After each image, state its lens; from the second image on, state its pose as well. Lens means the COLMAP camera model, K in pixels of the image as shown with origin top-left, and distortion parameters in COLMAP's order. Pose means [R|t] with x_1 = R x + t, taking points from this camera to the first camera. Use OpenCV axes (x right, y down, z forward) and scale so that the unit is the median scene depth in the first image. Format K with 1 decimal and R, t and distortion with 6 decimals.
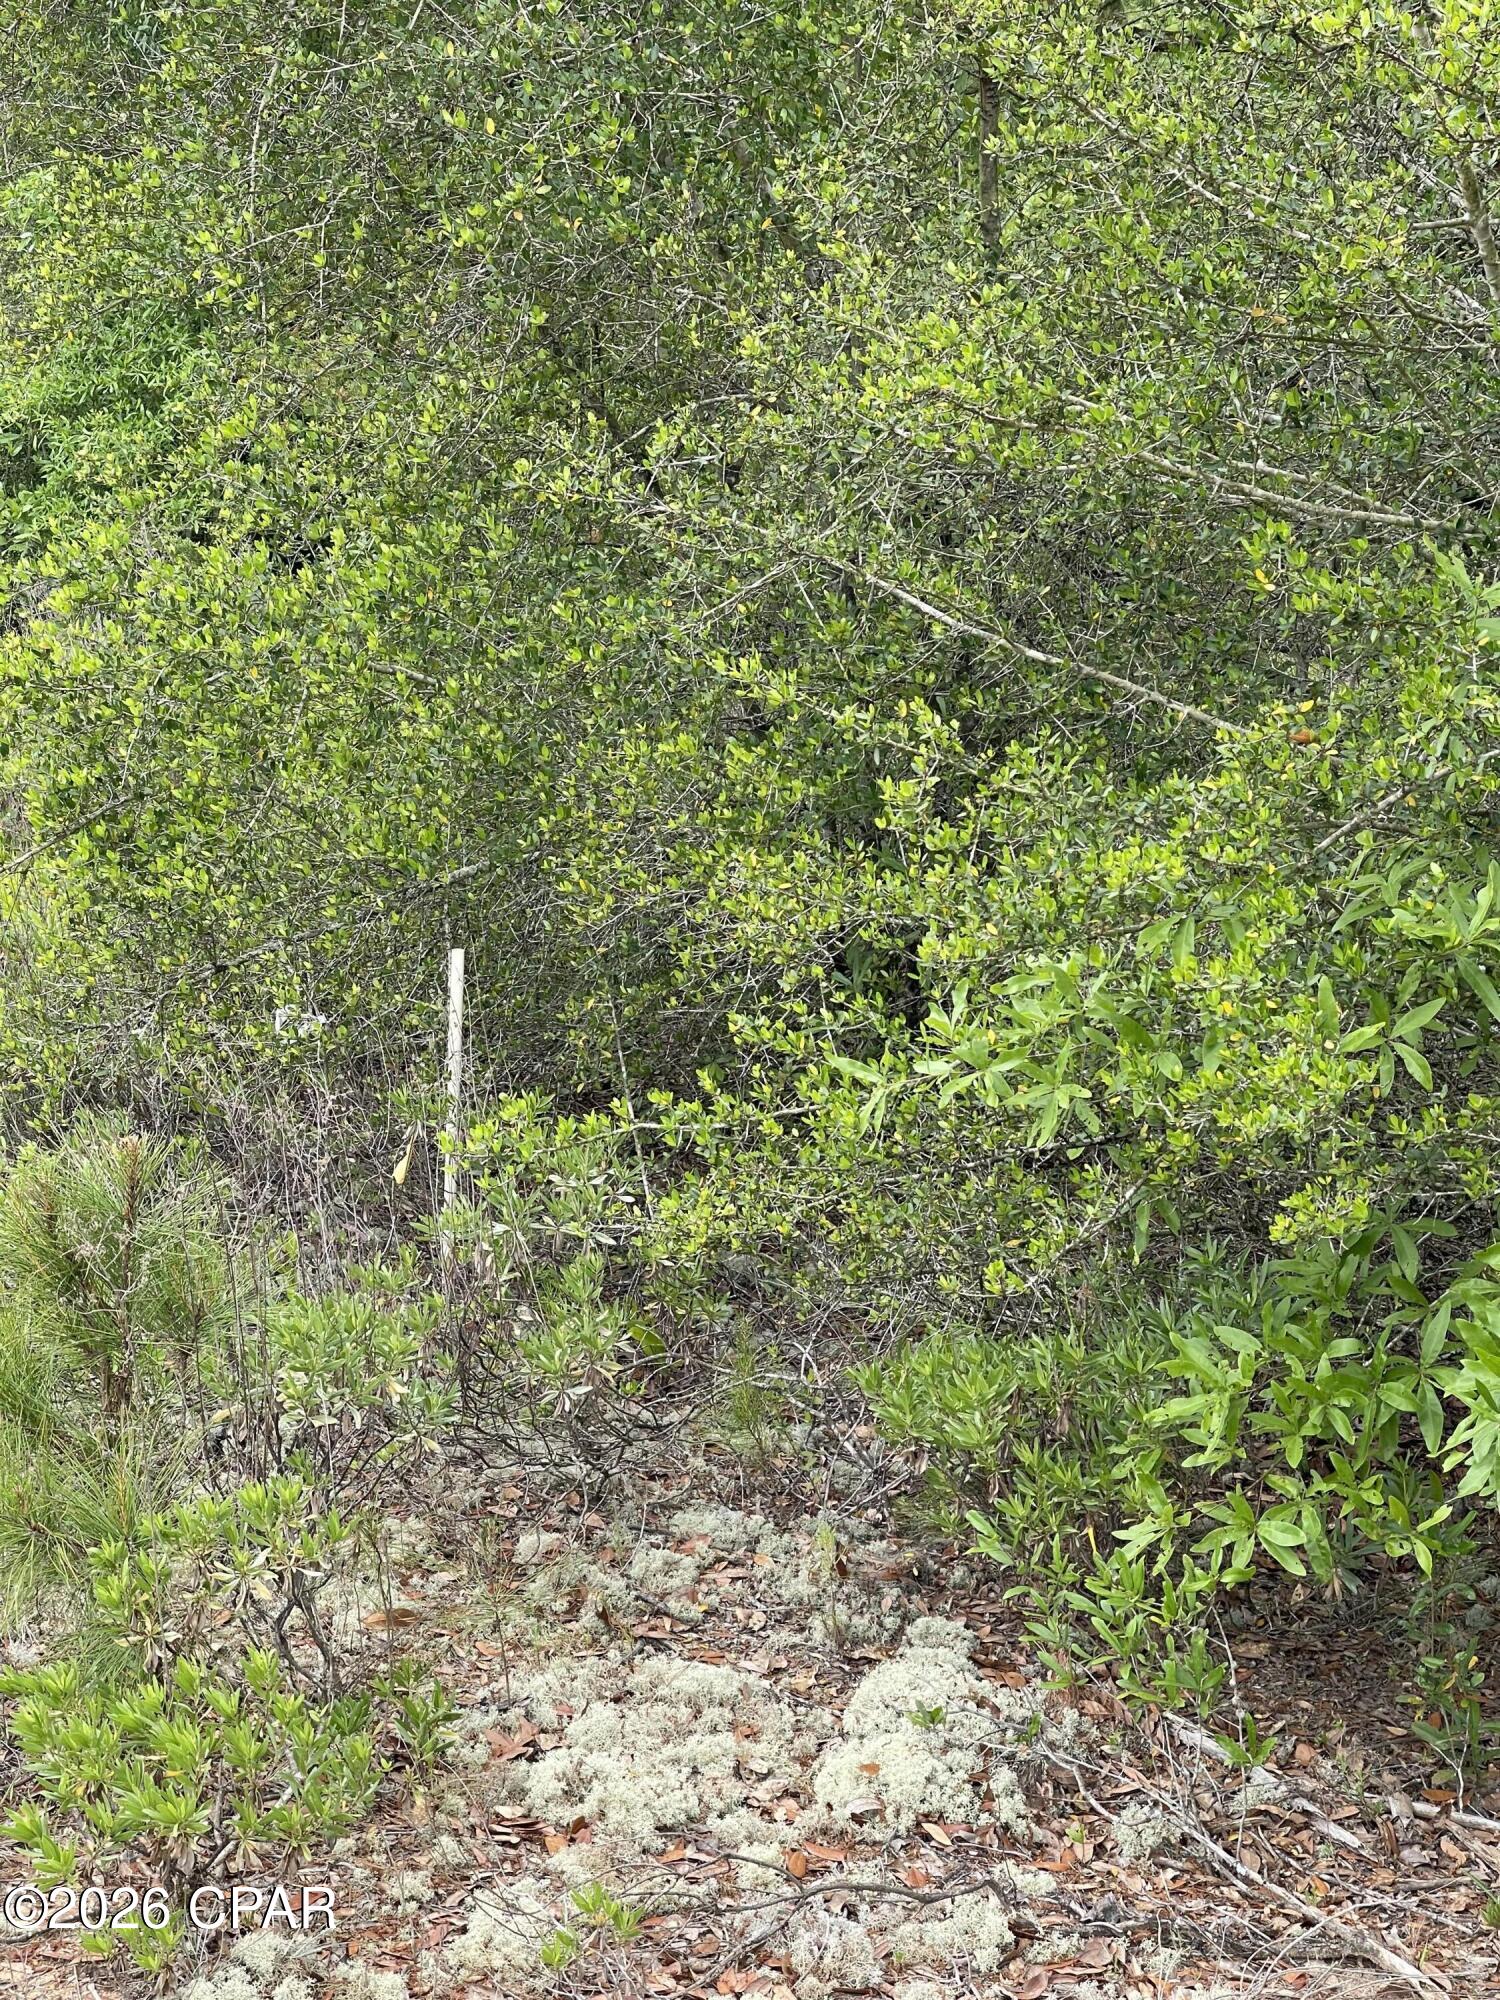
lens RADIAL K [[3730.2, 0, 750.0], [0, 3730.2, 1000.0], [0, 0, 1]] dist [0.070951, 0.113329]
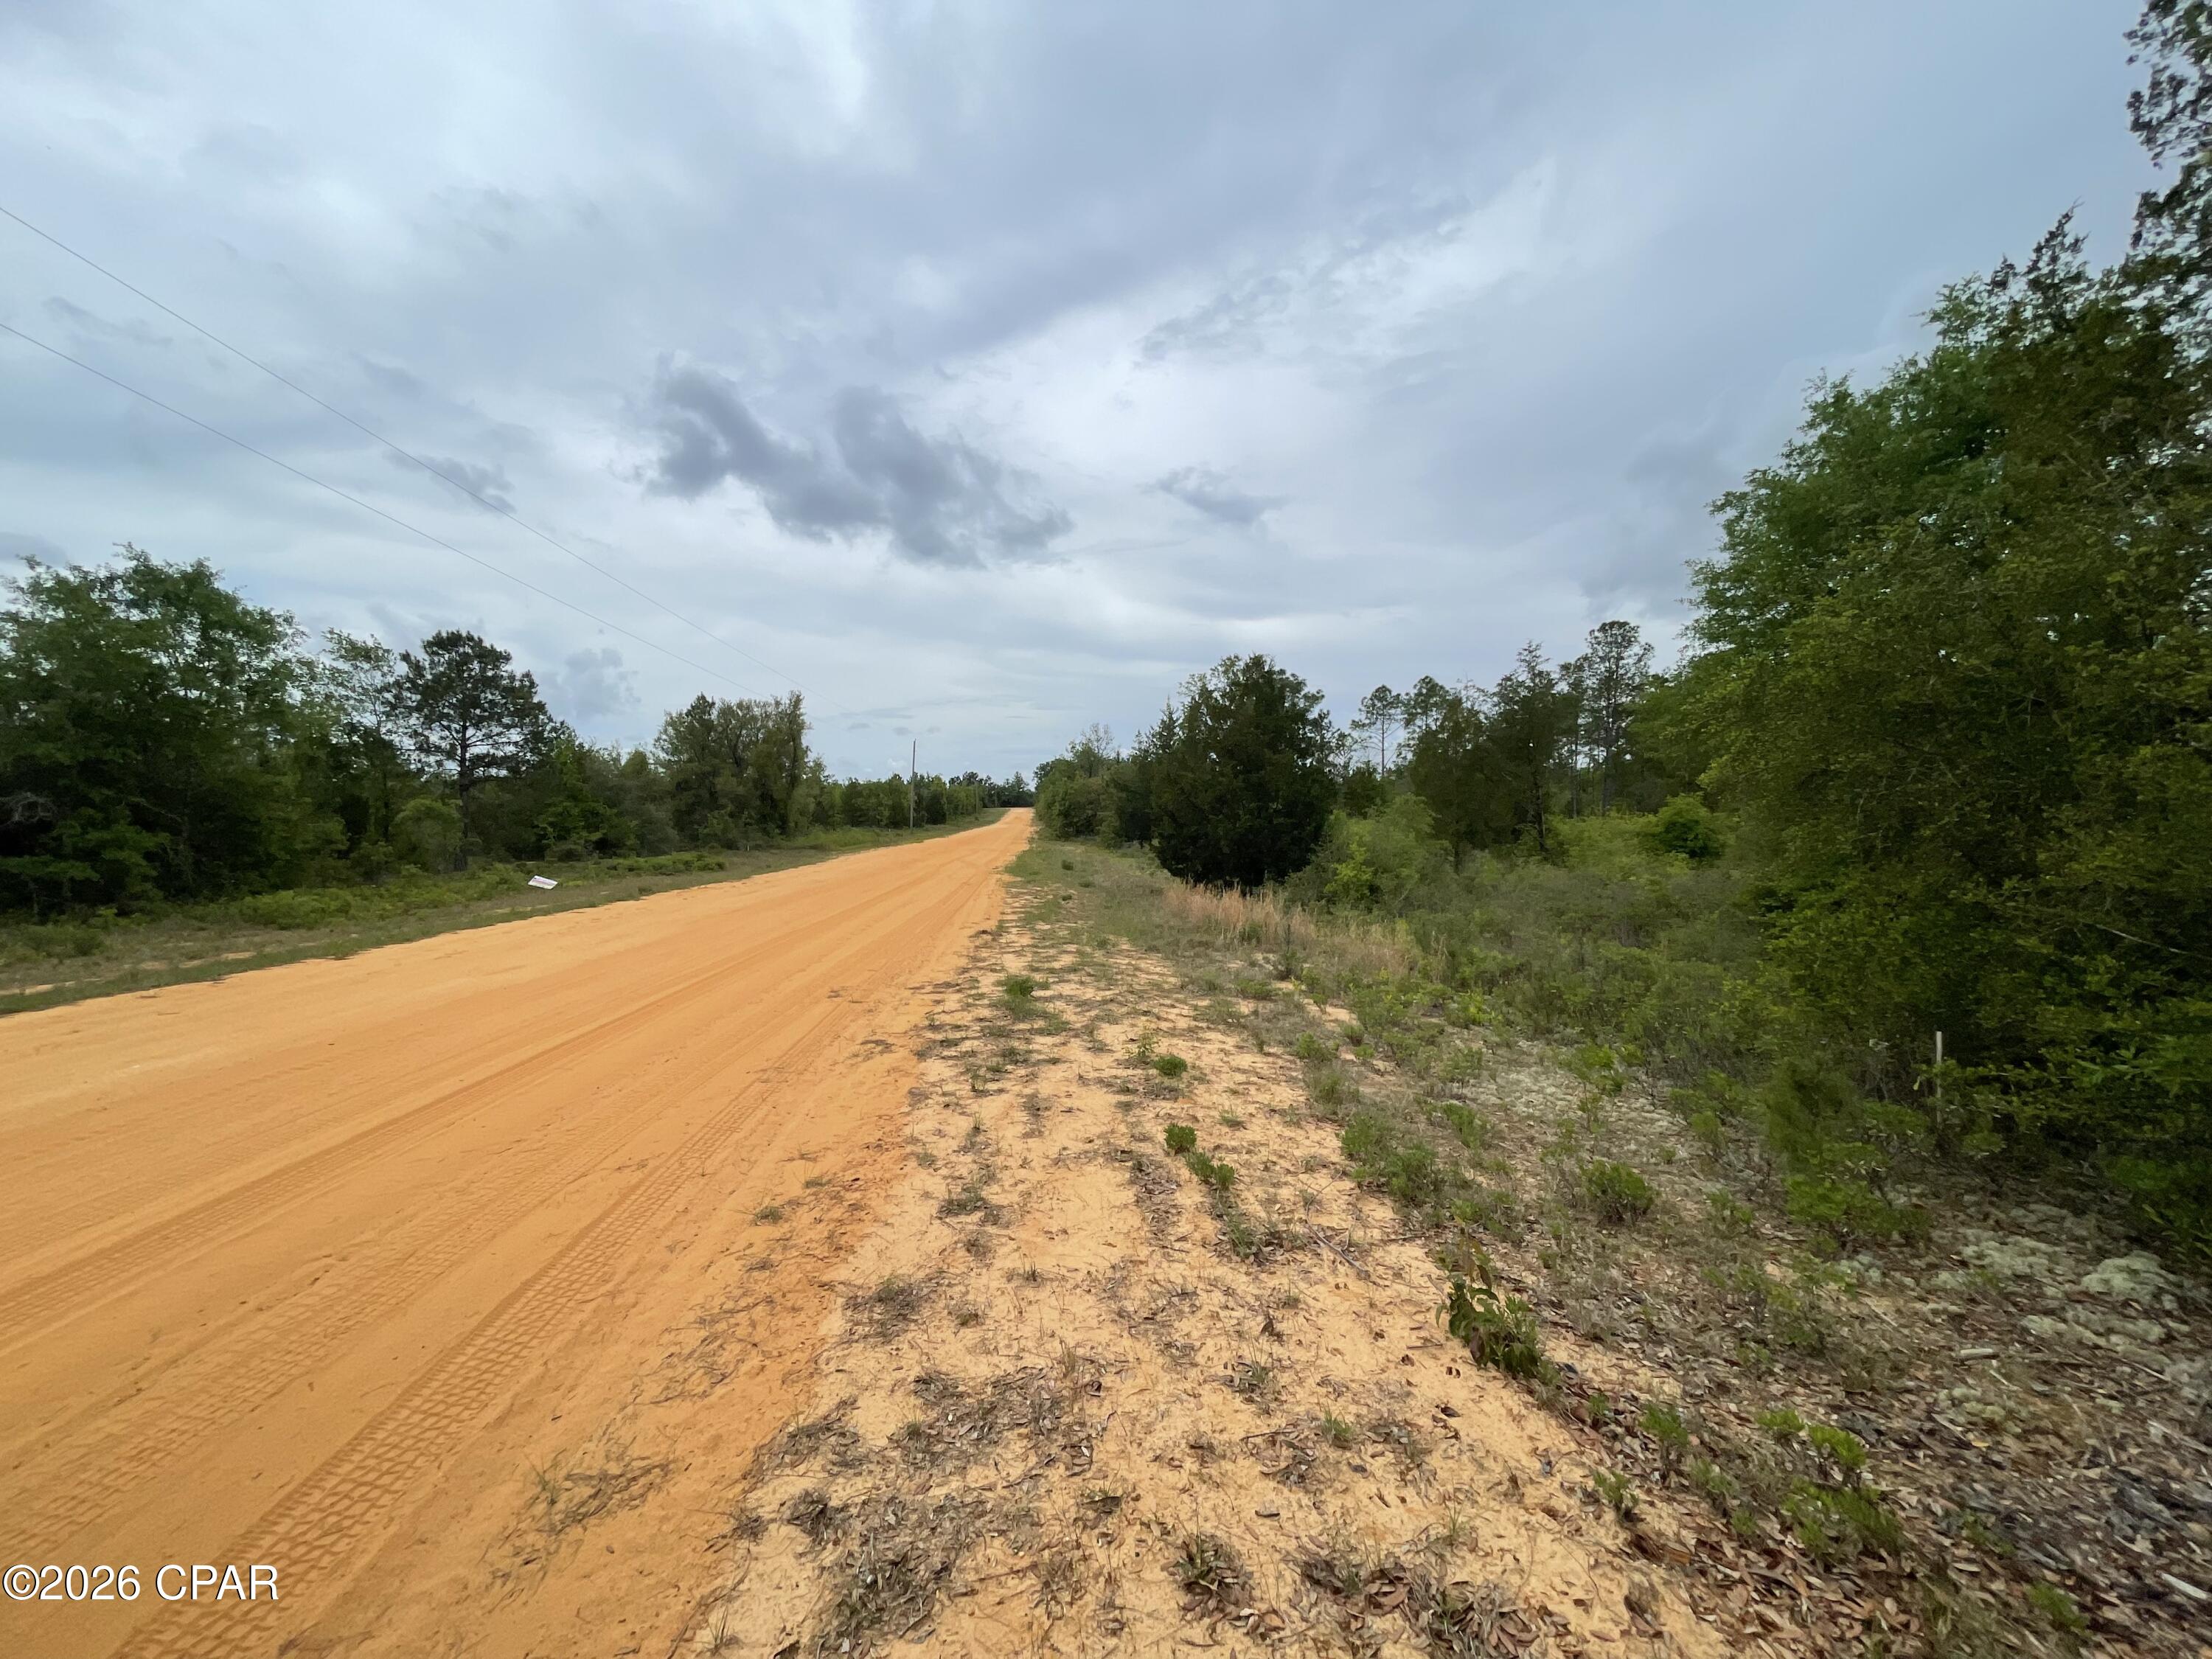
lens RADIAL K [[901.5, 0, 1109.9], [0, 901.5, 812.7], [0, 0, 1]] dist [0.021905, -0.007201]
pose [[0.679513, -0.052546, -0.731779, 0.042100], [-0.120511, 0.975890, -0.181978, 0.049473], [0.723698, 0.211844, 0.656797, -0.215460]]
